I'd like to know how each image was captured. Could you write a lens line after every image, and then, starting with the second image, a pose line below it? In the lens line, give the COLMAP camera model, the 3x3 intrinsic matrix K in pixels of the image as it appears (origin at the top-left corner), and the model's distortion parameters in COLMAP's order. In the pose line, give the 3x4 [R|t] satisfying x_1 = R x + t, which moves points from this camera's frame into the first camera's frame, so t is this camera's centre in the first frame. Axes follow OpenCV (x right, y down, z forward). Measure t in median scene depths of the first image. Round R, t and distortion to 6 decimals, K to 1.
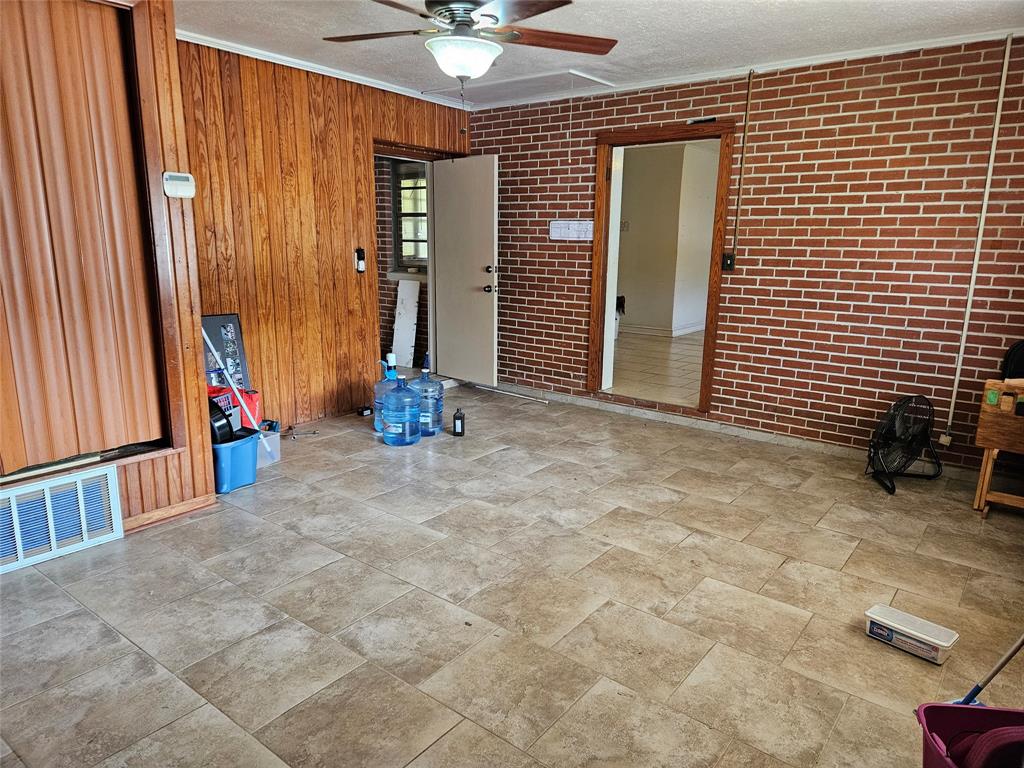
lens RADIAL K [[681.1, 0, 506.7], [0, 681.1, 383.5], [0, 0, 1]] dist [0.071904, -0.046003]
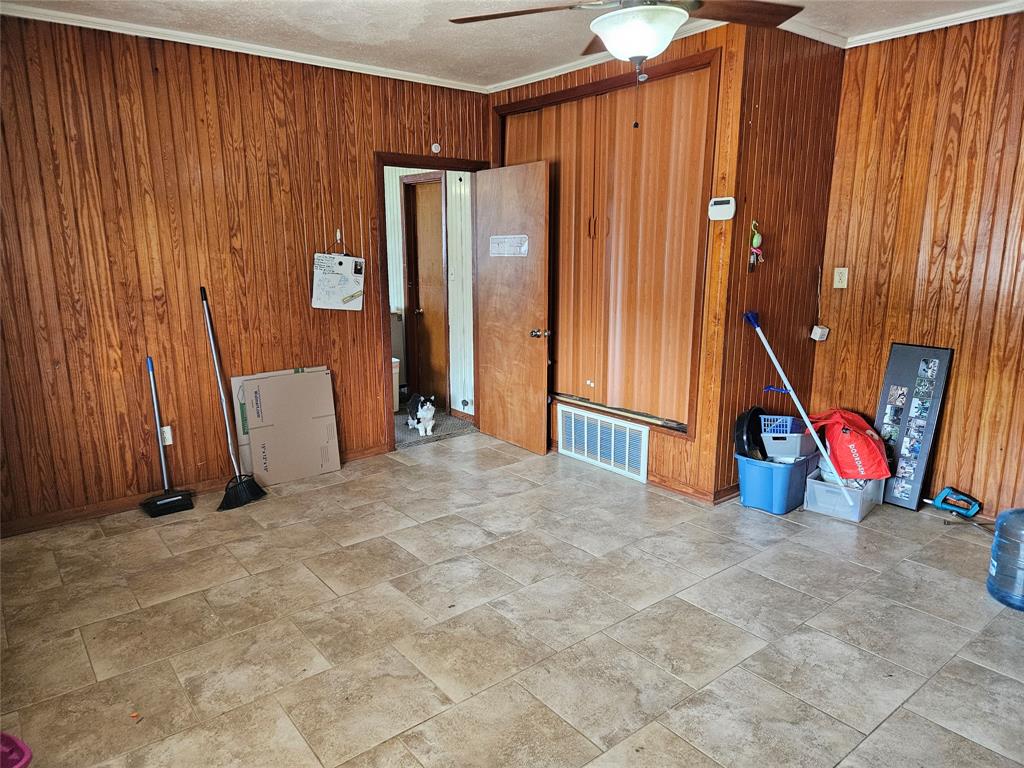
lens RADIAL K [[681.1, 0, 508.2], [0, 681.1, 386.0], [0, 0, 1]] dist [0.071904, -0.046003]
pose [[-0.237273, 0.184292, -0.953802, 0.543889], [-0.203868, 0.950529, 0.234375, -0.156213], [0.949810, 0.250061, -0.187964, 0.726176]]
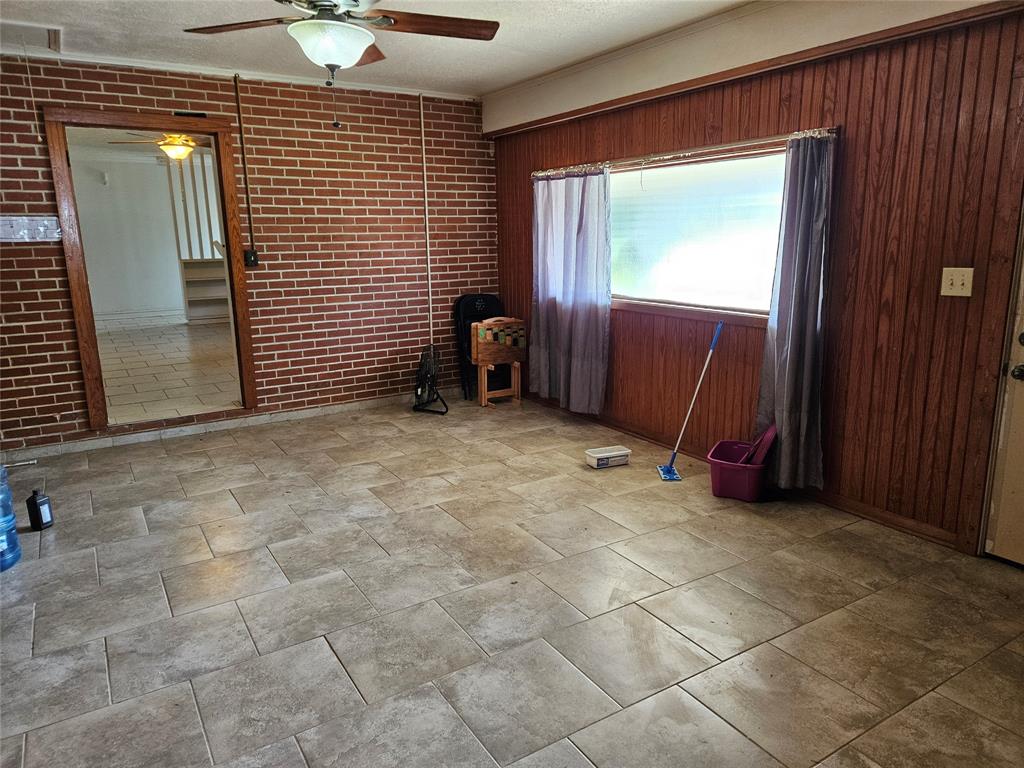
lens RADIAL K [[681.1, 0, 509.4], [0, 681.1, 377.2], [0, 0, 1]] dist [0.071904, -0.046003]
pose [[0.341561, -0.216561, 0.914569, -0.604704], [0.219545, 0.964555, 0.146405, -0.081532], [-0.913858, 0.150783, 0.376999, 0.325121]]
